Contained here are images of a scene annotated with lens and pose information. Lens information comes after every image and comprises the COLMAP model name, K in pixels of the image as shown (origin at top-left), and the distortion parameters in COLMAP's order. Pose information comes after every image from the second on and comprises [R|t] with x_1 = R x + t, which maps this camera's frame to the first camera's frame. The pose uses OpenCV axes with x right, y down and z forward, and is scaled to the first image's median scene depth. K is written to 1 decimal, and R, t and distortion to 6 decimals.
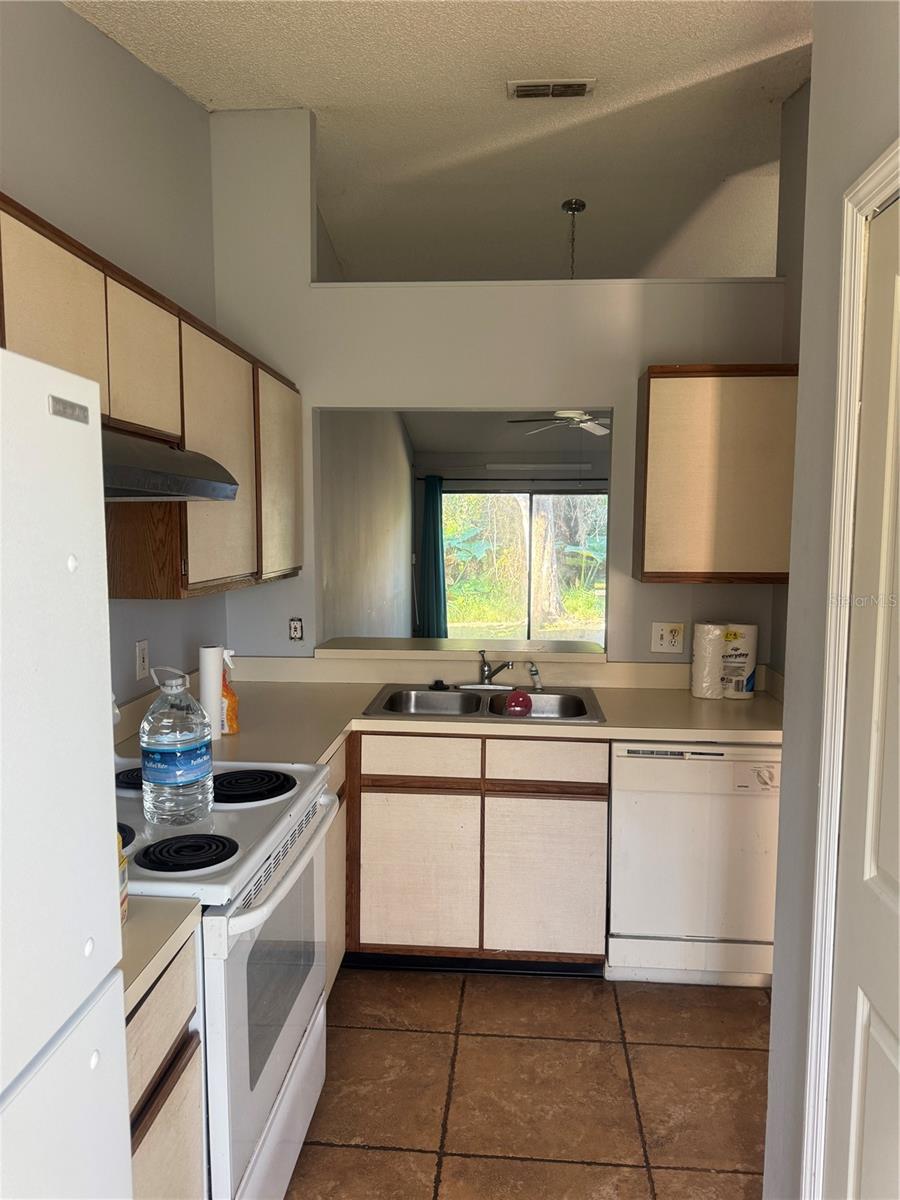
lens RADIAL K [[848.6, 0, 456.5], [0, 848.6, 602.6], [0, 0, 1]] dist [0.020862, -0.022380]
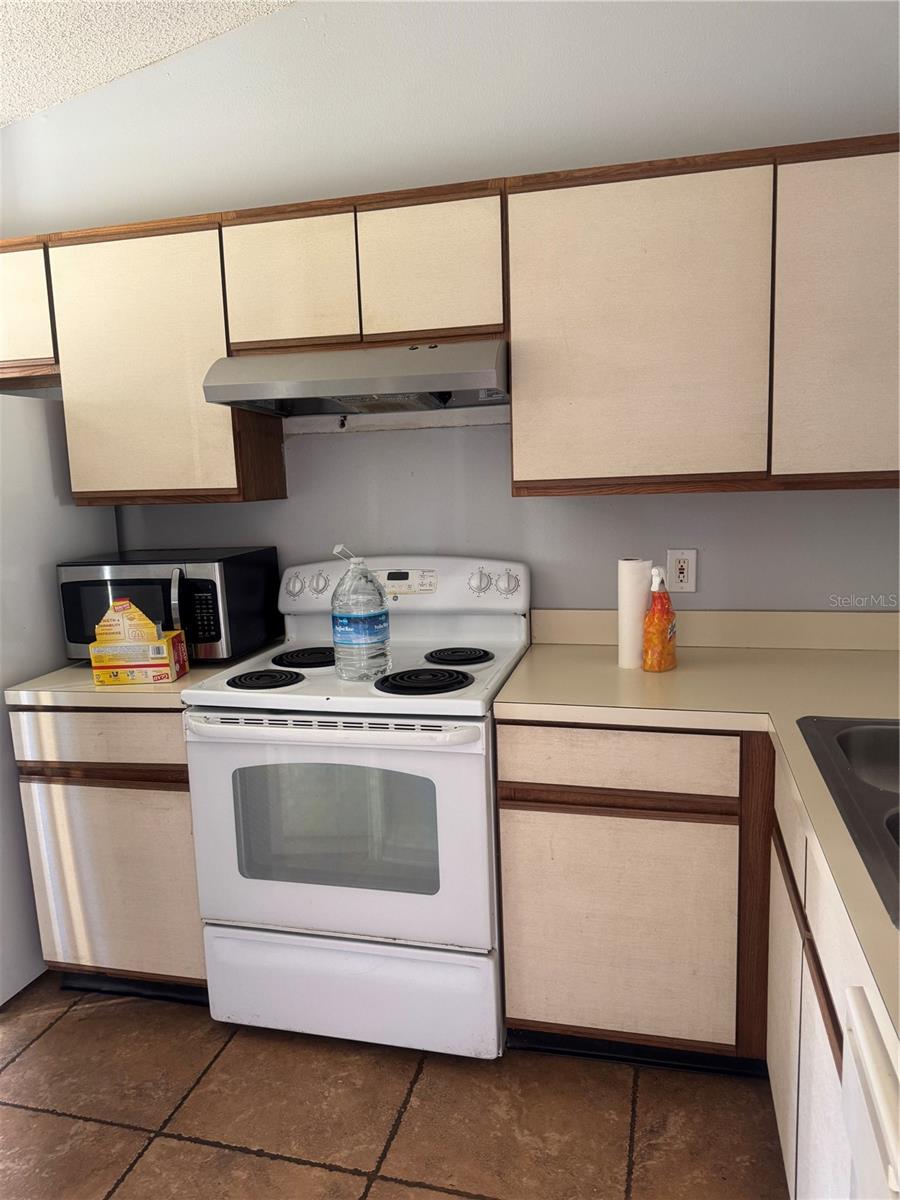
lens RADIAL K [[848.6, 0, 456.2], [0, 848.6, 595.9], [0, 0, 1]] dist [0.020862, -0.022380]
pose [[-0.171670, 0.157616, -0.972464, 0.705245], [-0.045849, 0.984771, 0.167705, -0.068535], [0.984087, 0.073377, -0.161829, 1.182542]]
